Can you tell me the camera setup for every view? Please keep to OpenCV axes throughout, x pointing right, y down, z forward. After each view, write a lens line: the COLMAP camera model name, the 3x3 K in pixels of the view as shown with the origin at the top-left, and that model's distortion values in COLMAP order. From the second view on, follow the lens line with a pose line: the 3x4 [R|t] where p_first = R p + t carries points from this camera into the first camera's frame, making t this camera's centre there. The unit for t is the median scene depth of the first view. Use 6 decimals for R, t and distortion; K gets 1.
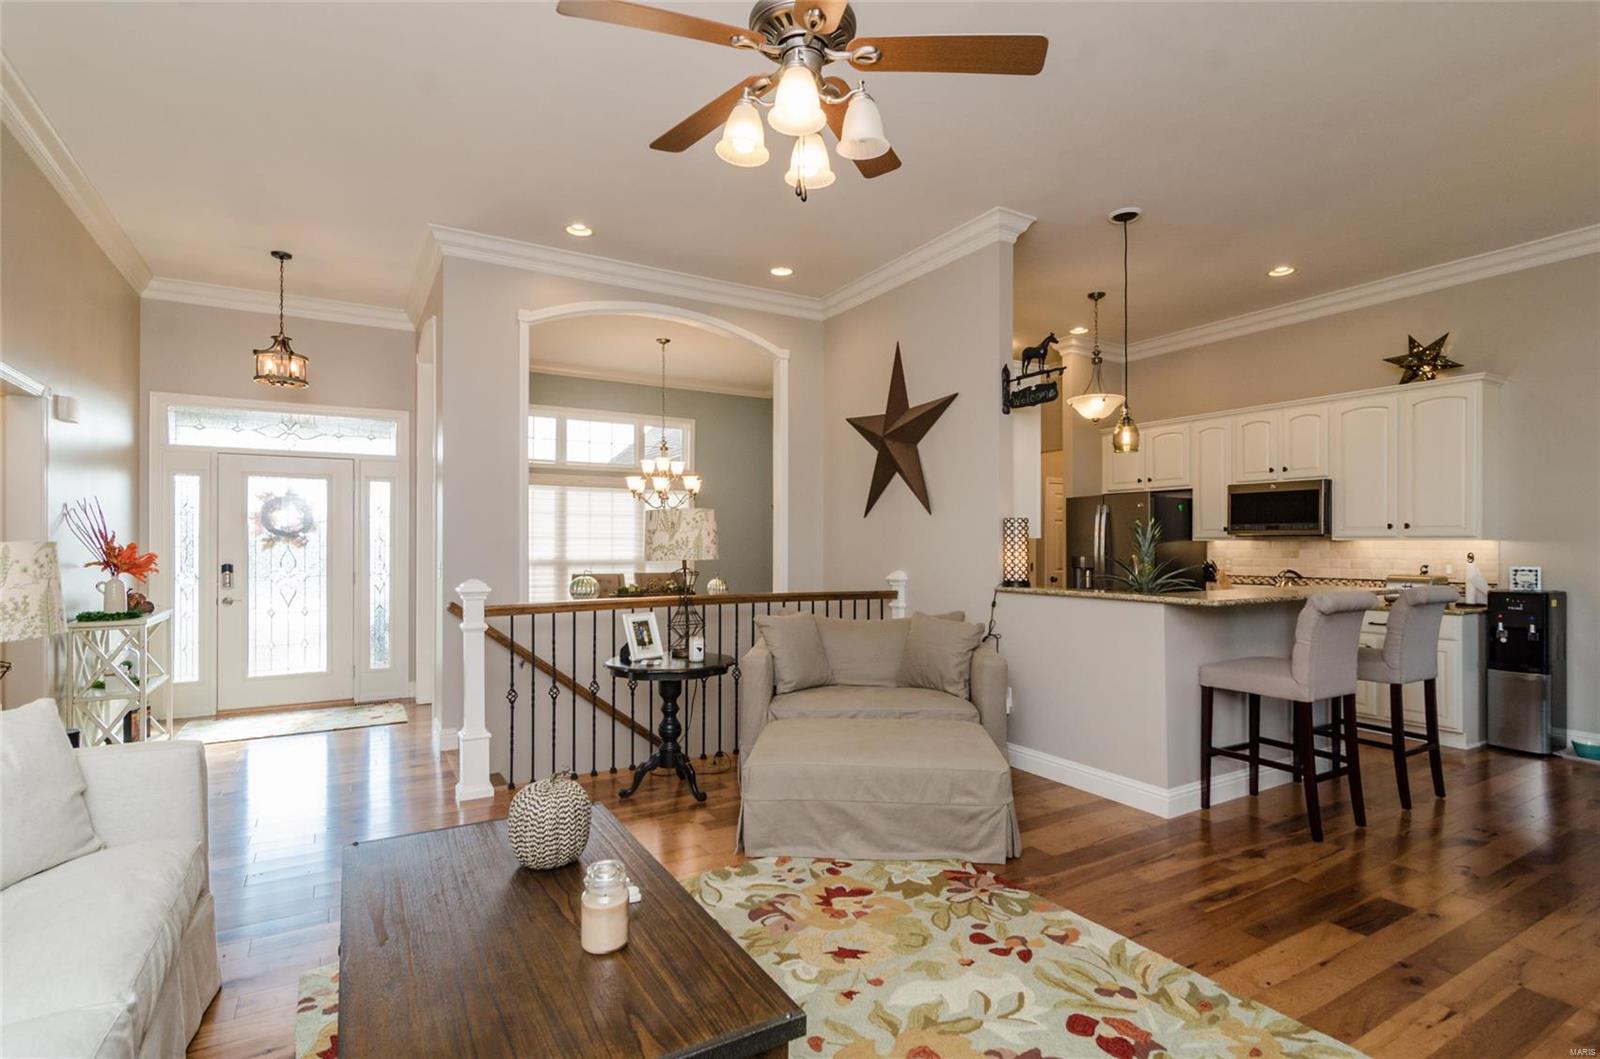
lens RADIAL K [[772.6, 0, 802.9], [0, 772.6, 539.5], [0, 0, 1]] dist [0.002857, 0.000627]
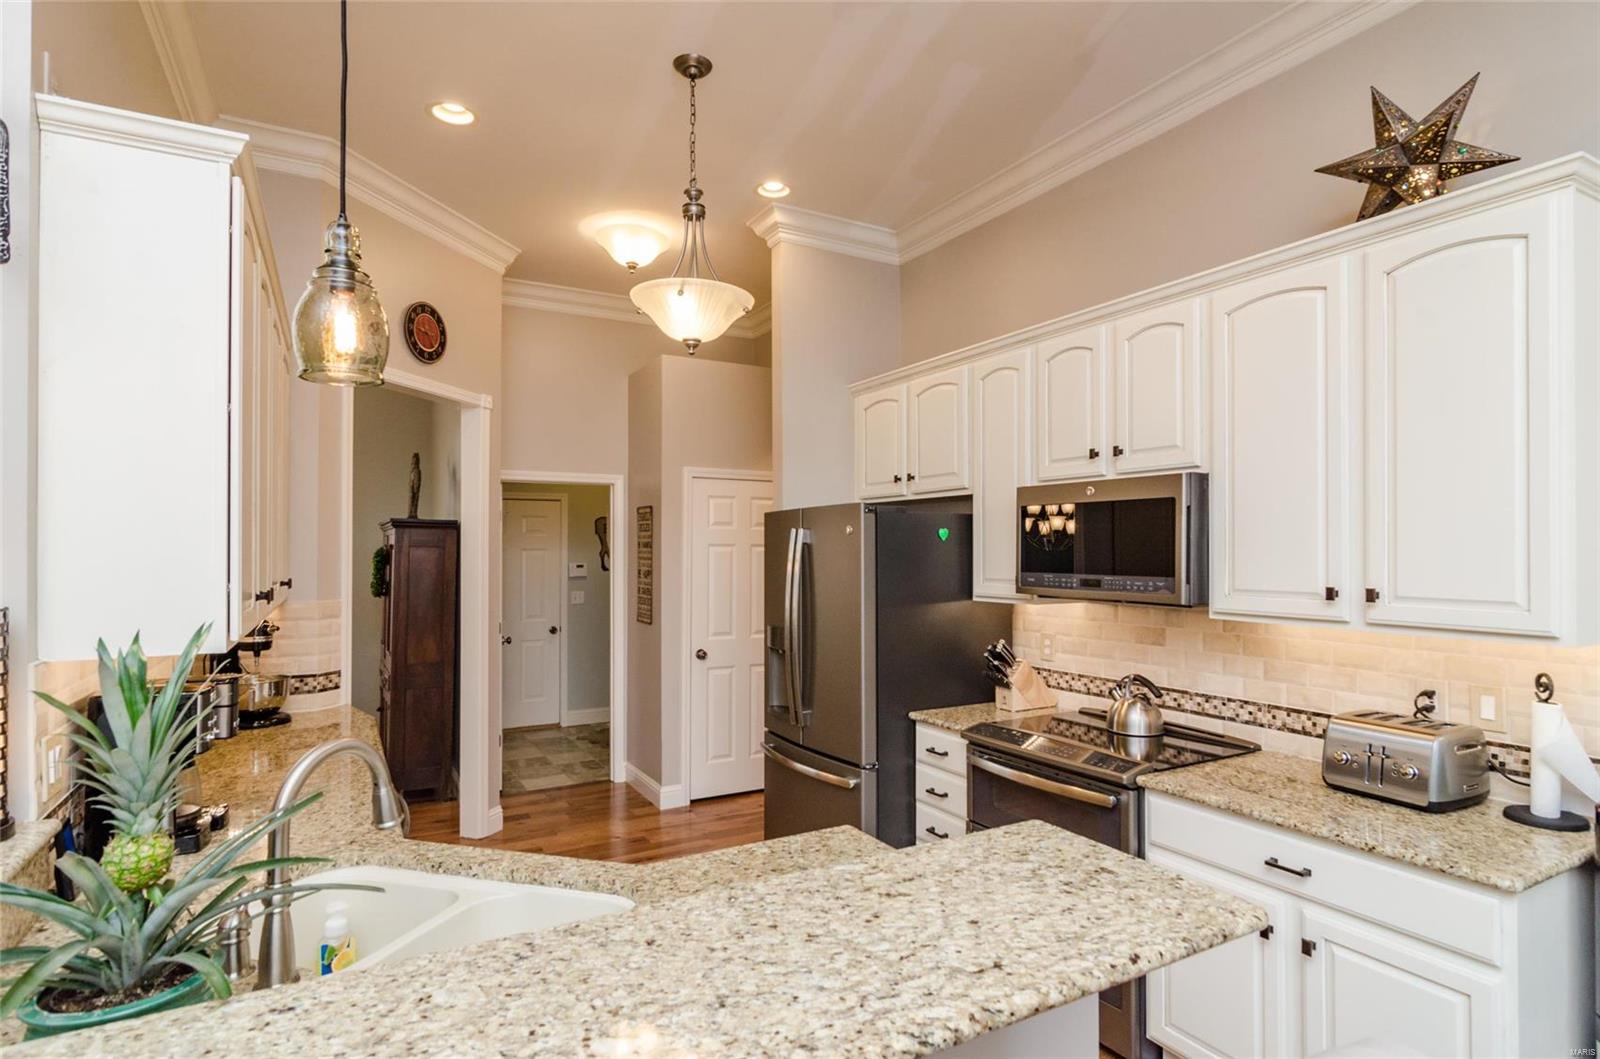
lens RADIAL K [[825.5, 0, 806.4], [0, 825.5, 538.9], [0, 0, 1]] dist [-0.002899, -0.000888]
pose [[0.999801, -0.004096, -0.019529, 0.513617], [0.003963, 0.999969, -0.006865, -0.043185], [0.019556, 0.006786, 0.999786, 0.594503]]
